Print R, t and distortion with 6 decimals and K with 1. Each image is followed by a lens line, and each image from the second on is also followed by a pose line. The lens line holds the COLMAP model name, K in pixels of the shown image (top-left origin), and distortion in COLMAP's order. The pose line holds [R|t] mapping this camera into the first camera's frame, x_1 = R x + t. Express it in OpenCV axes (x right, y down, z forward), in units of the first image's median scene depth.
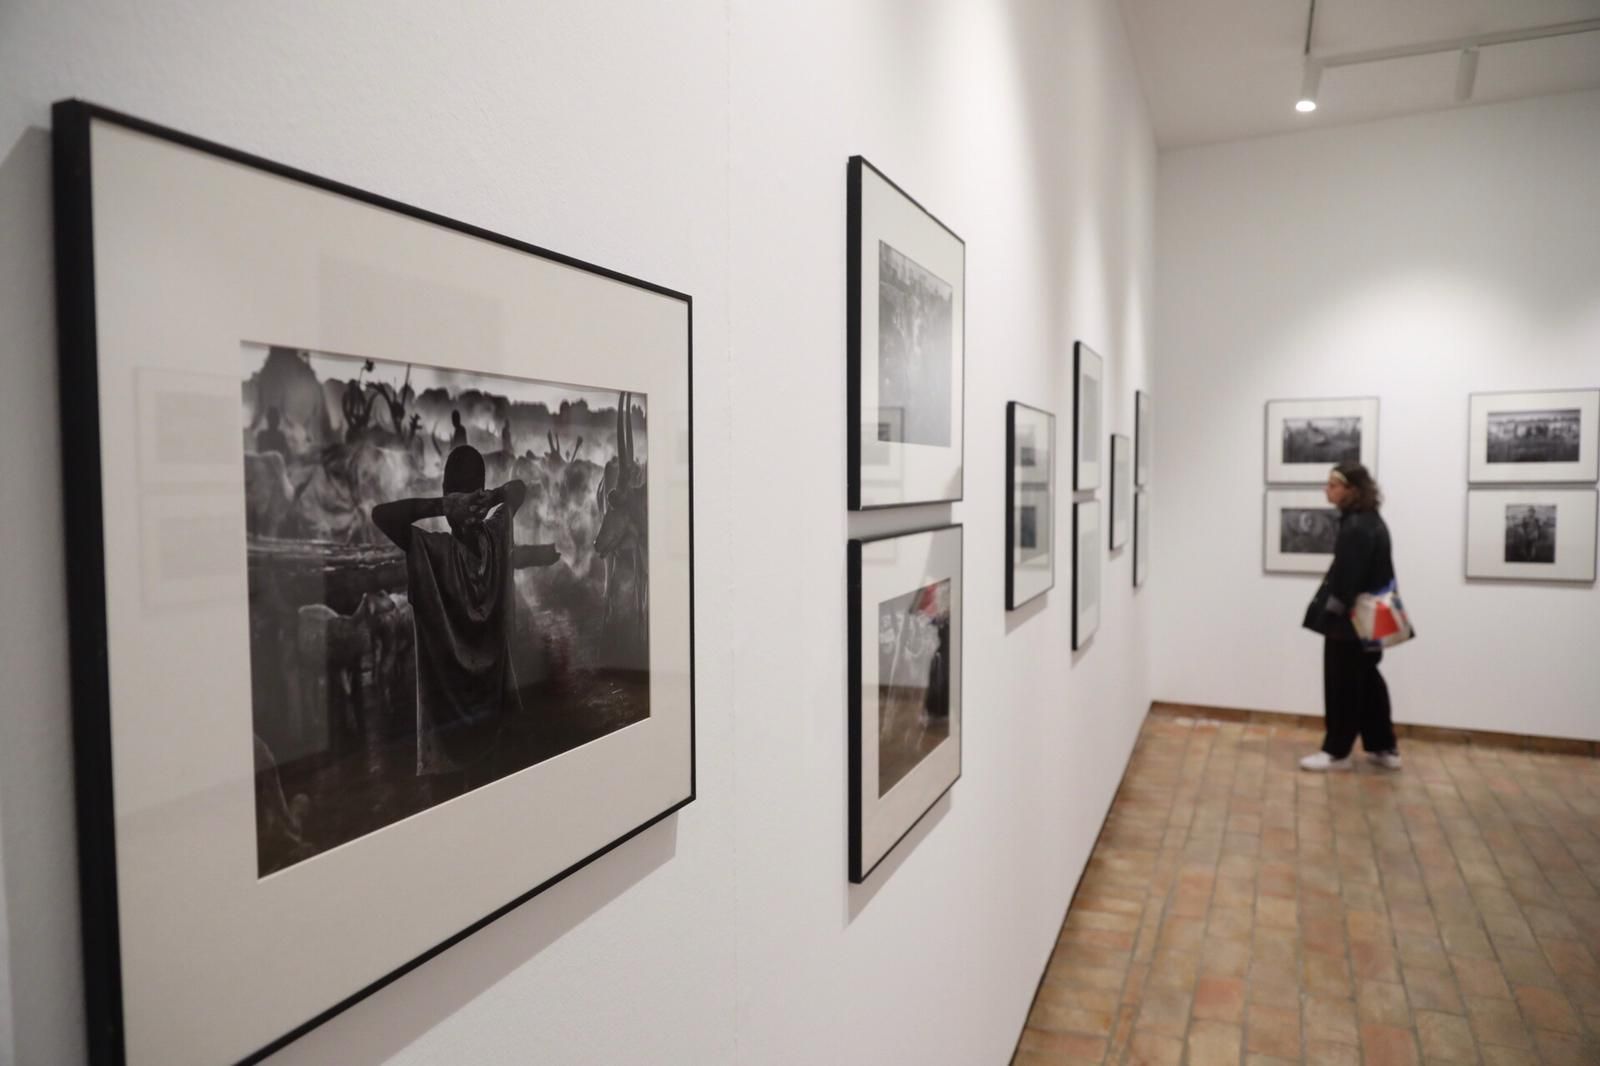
lens RADIAL K [[1070.7, 0, 775.6], [0, 1070.7, 536.0], [0, 0, 1]] dist [-0.000457, -0.007438]
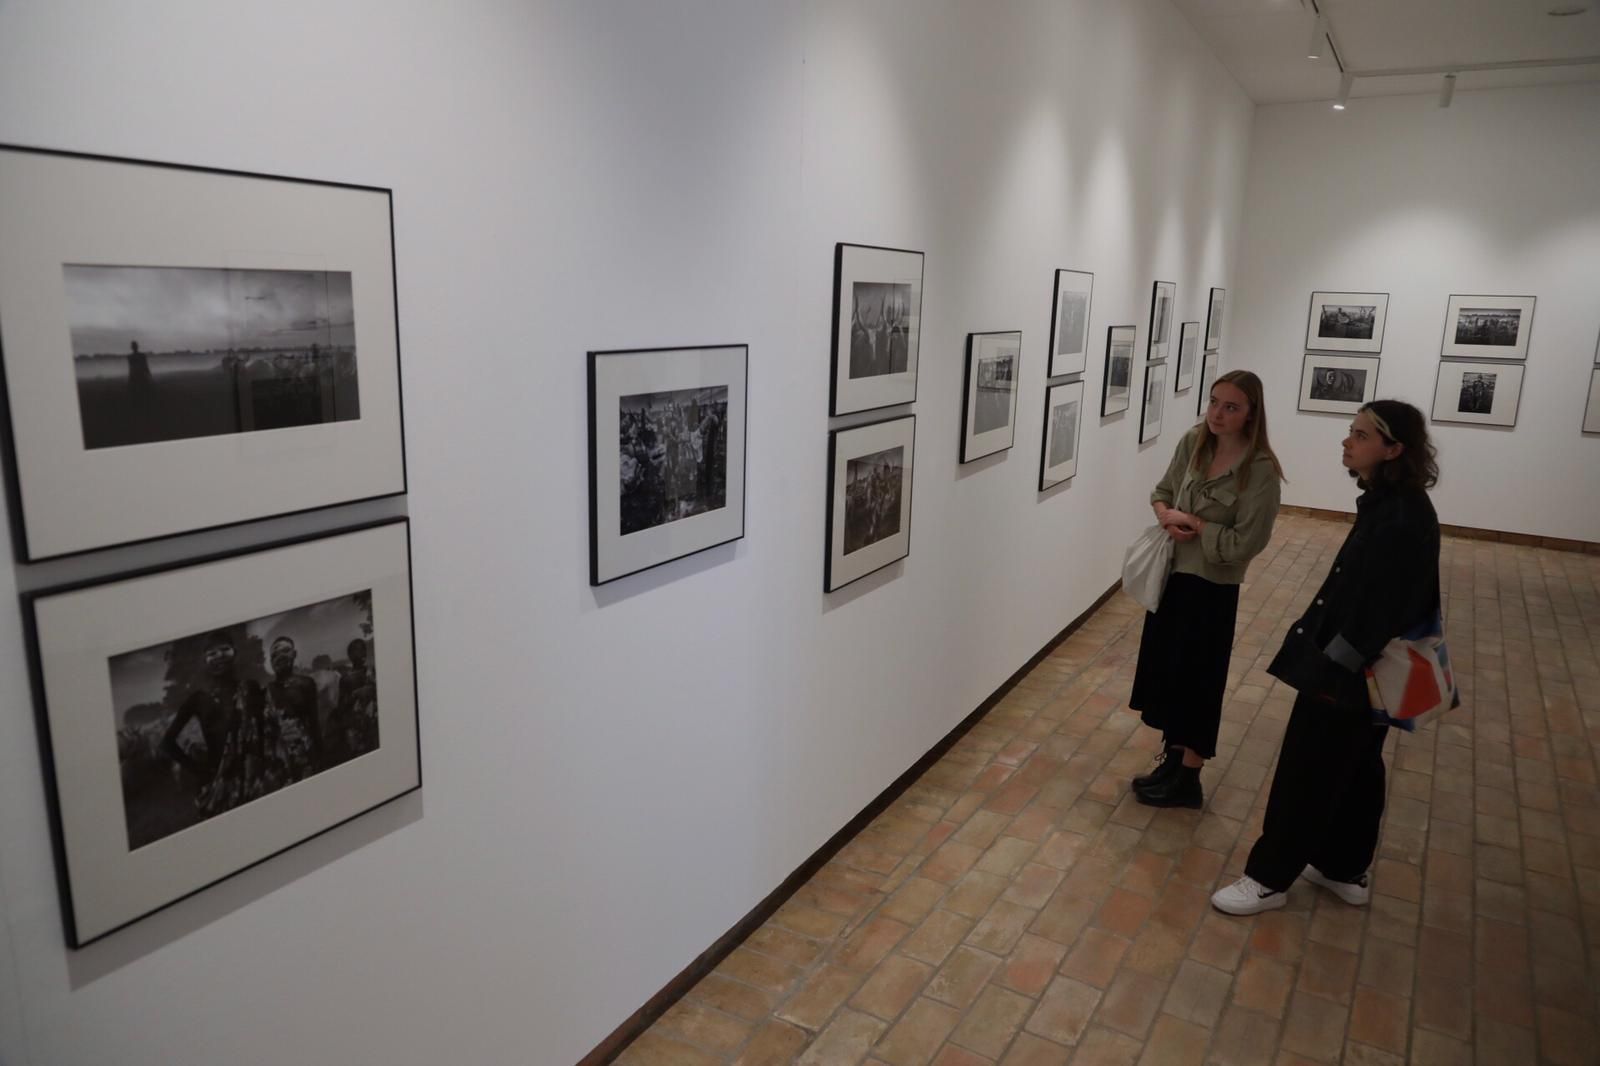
lens RADIAL K [[1070.7, 0, 785.0], [0, 1070.7, 533.1], [0, 0, 1]] dist [-0.000457, -0.007438]
pose [[0.993592, 0.055755, -0.098321, -0.096337], [-0.039216, 0.985884, 0.162771, -0.014007], [0.106009, -0.157872, 0.981753, -0.599960]]
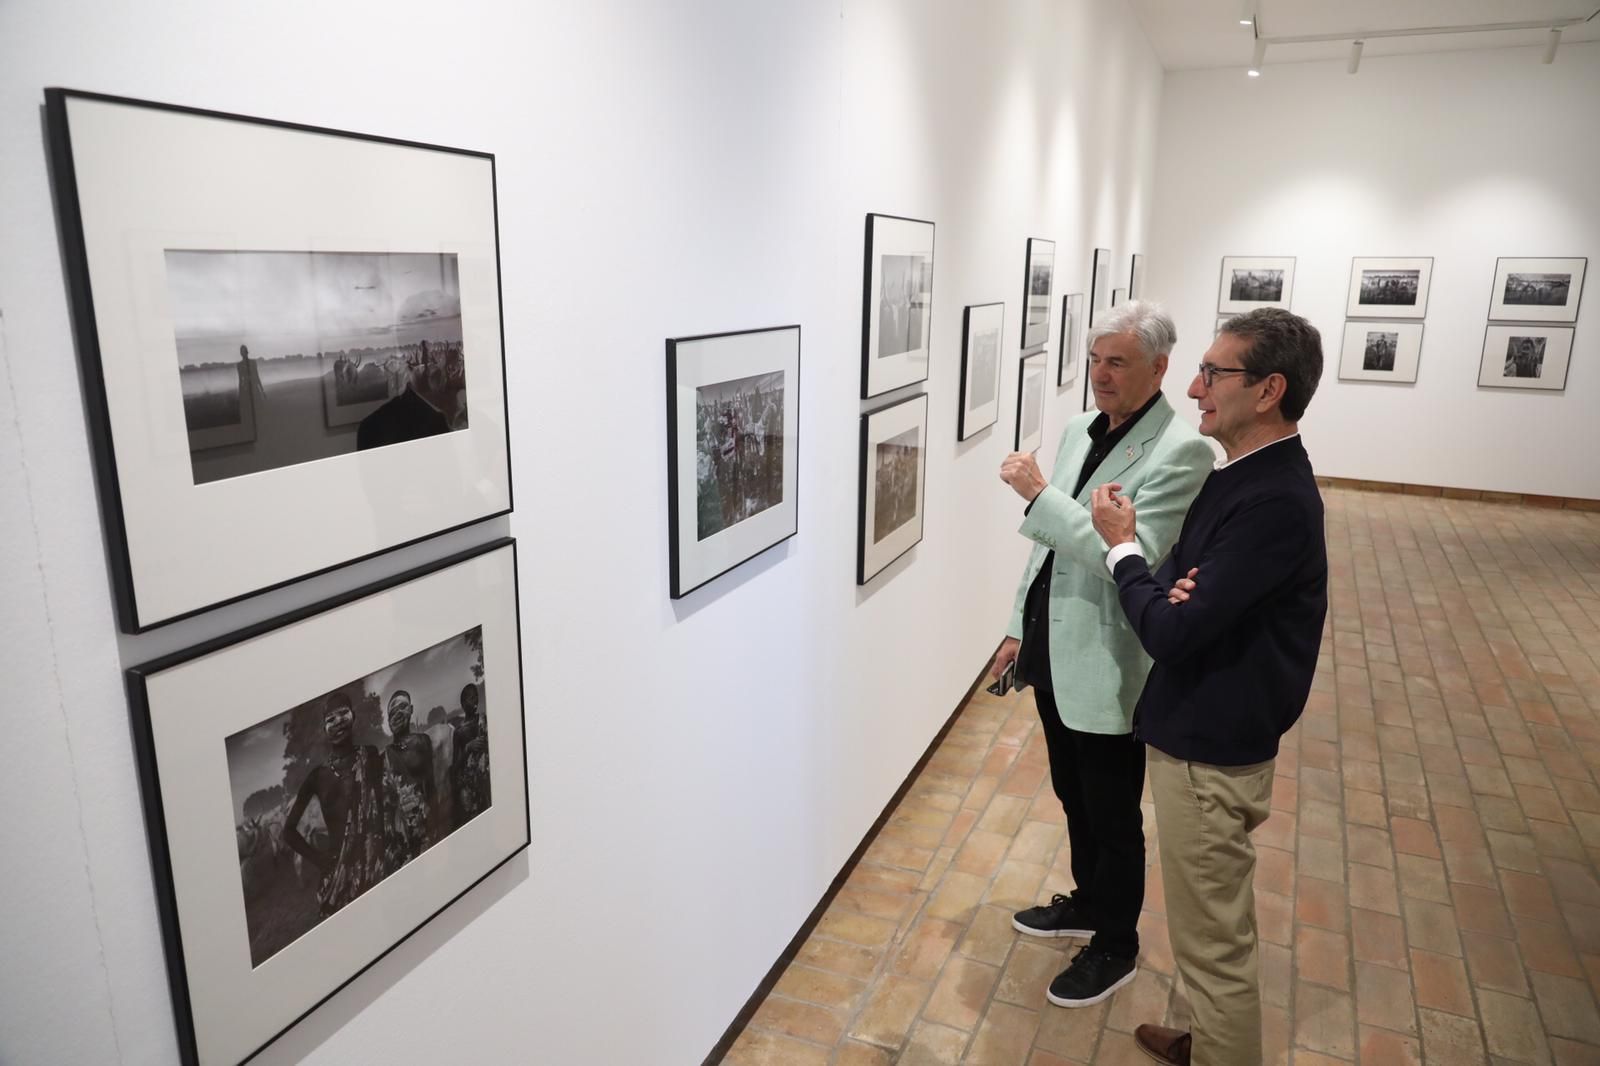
lens RADIAL K [[1070.7, 0, 789.8], [0, 1070.7, 534.7], [0, 0, 1]] dist [-0.000457, -0.007438]
pose [[0.999855, 0.013608, 0.010279, -0.164582], [-0.015278, 0.982549, 0.185375, -0.015292], [-0.007577, -0.185505, 0.982614, -0.571667]]
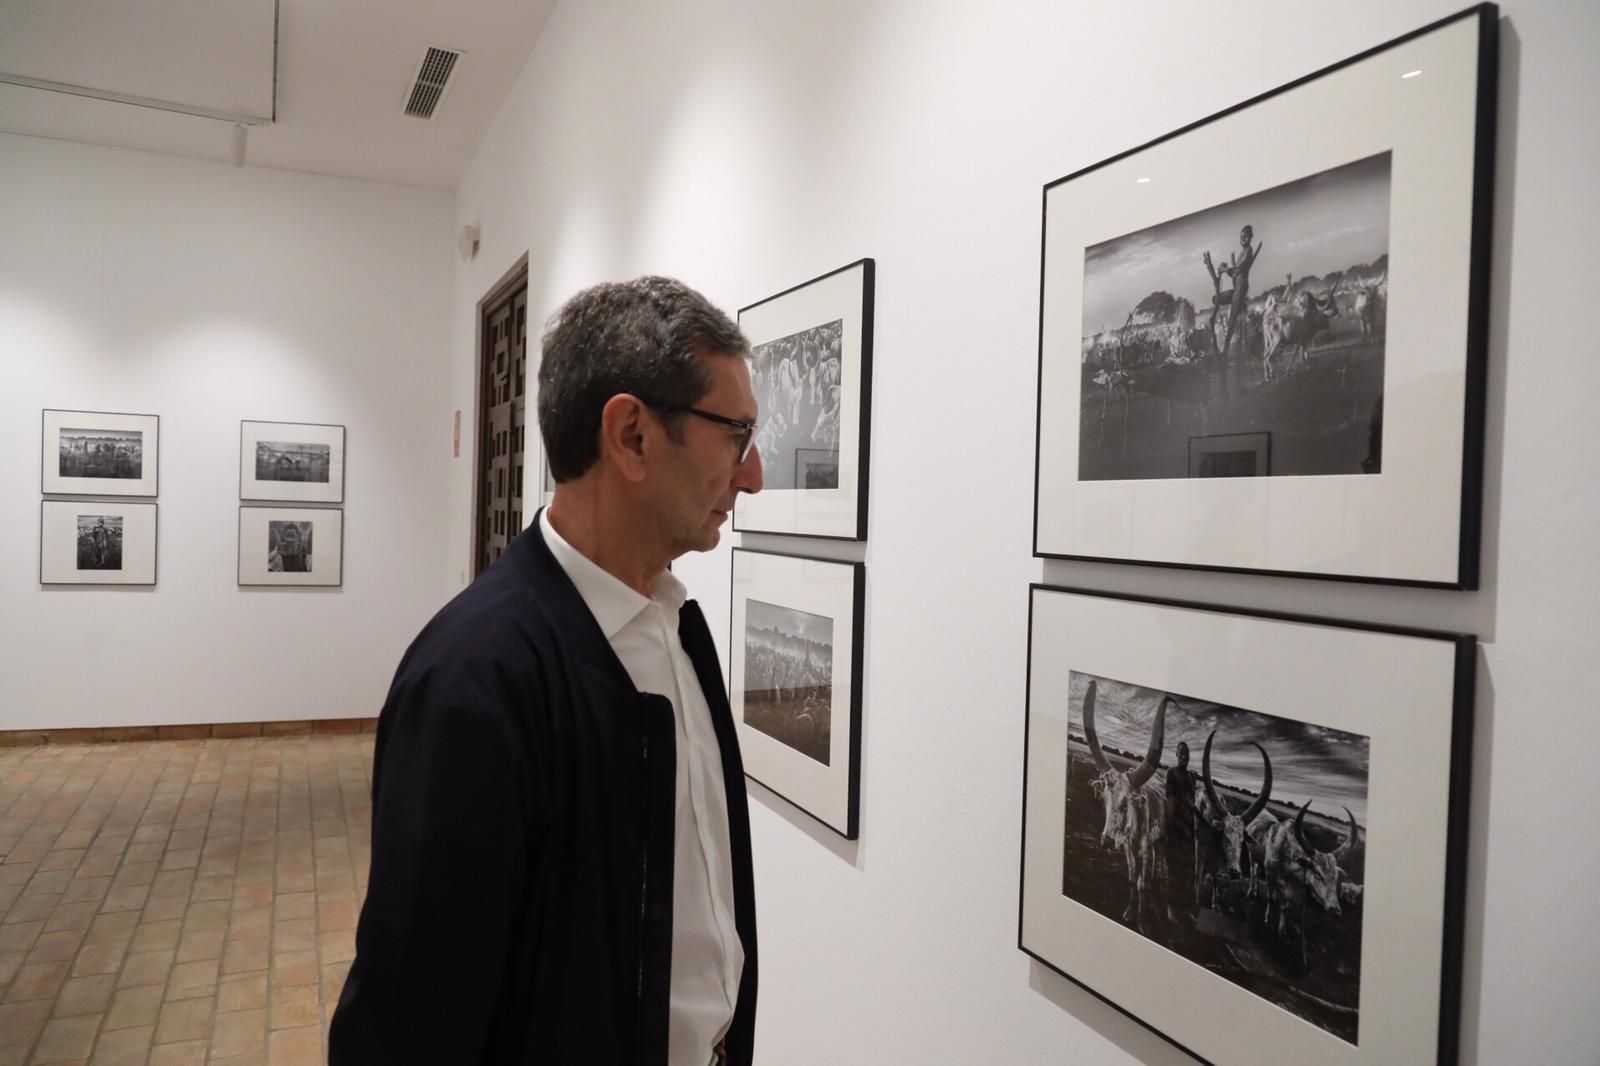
lens RADIAL K [[998.5, 0, 796.1], [0, 998.5, 531.7], [0, 0, 1]] dist [-0.001776, -0.000558]
pose [[0.645183, 0.016096, 0.763859, 0.387936], [0.000445, 0.999770, -0.021442, 0.009041], [-0.764028, 0.014174, 0.645027, -0.200434]]
